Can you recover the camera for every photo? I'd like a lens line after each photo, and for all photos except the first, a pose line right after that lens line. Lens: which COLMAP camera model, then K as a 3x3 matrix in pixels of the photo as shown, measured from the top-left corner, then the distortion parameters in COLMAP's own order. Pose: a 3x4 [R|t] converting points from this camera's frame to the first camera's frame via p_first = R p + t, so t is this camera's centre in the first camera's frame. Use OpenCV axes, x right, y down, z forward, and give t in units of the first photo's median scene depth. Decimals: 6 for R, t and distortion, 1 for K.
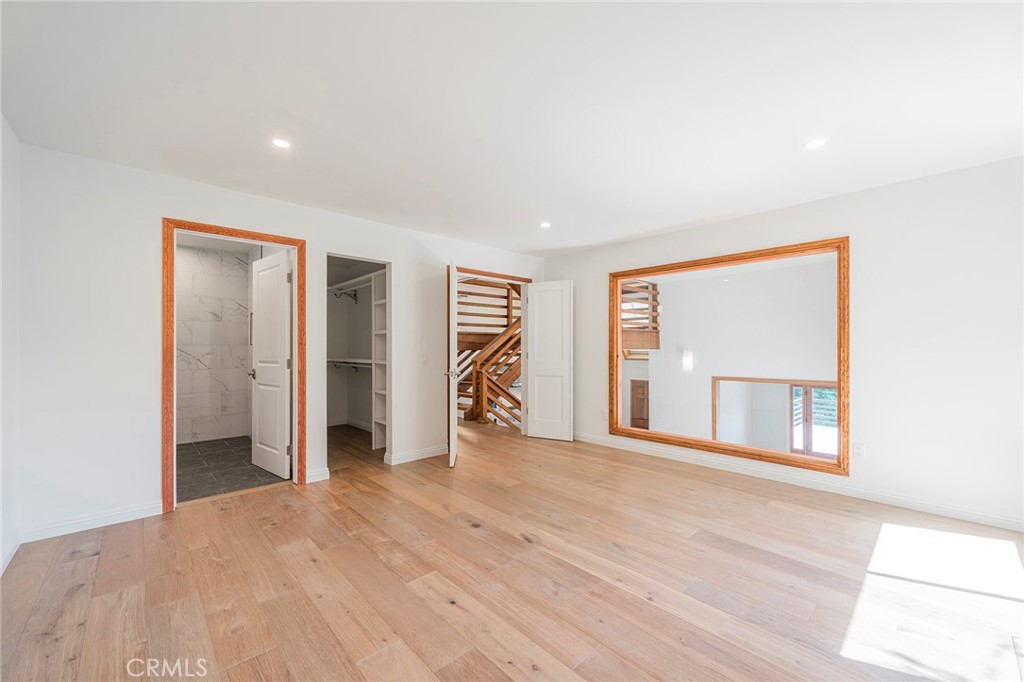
lens RADIAL K [[432.1, 0, 504.9], [0, 432.1, 346.8], [0, 0, 1]] dist [-0.000138, -0.000365]
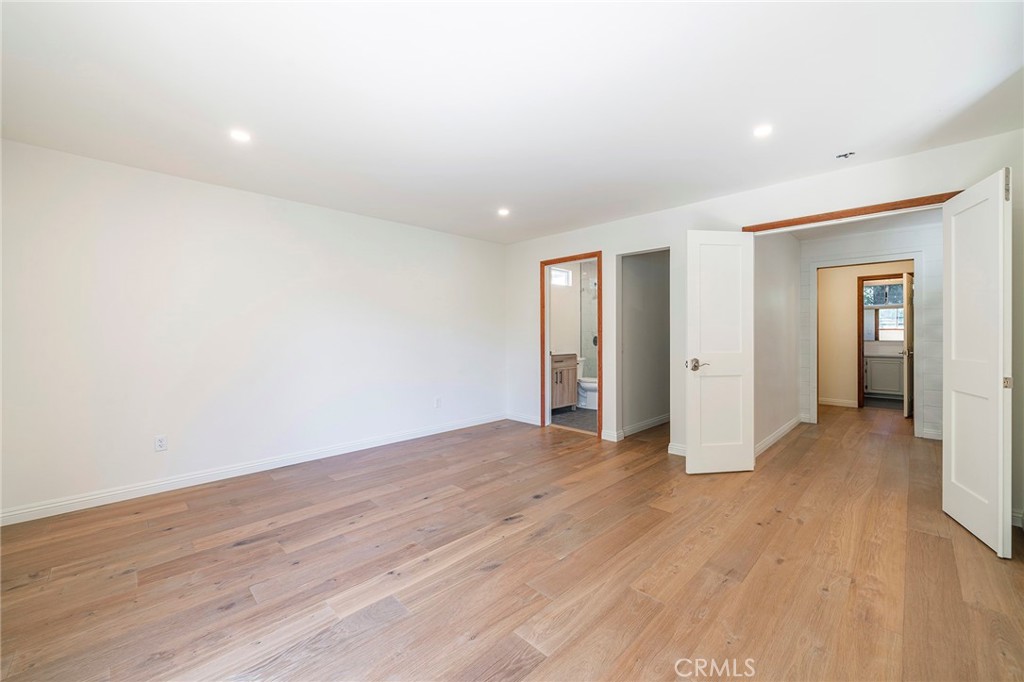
lens RADIAL K [[396.9, 0, 504.3], [0, 396.9, 335.8], [0, 0, 1]] dist [-0.002779, 0.000357]
pose [[0.005611, 0.004610, -0.999974, 1.031448], [0.006839, 0.999966, 0.004649, 0.002785], [0.999961, -0.006865, 0.005579, 1.010548]]
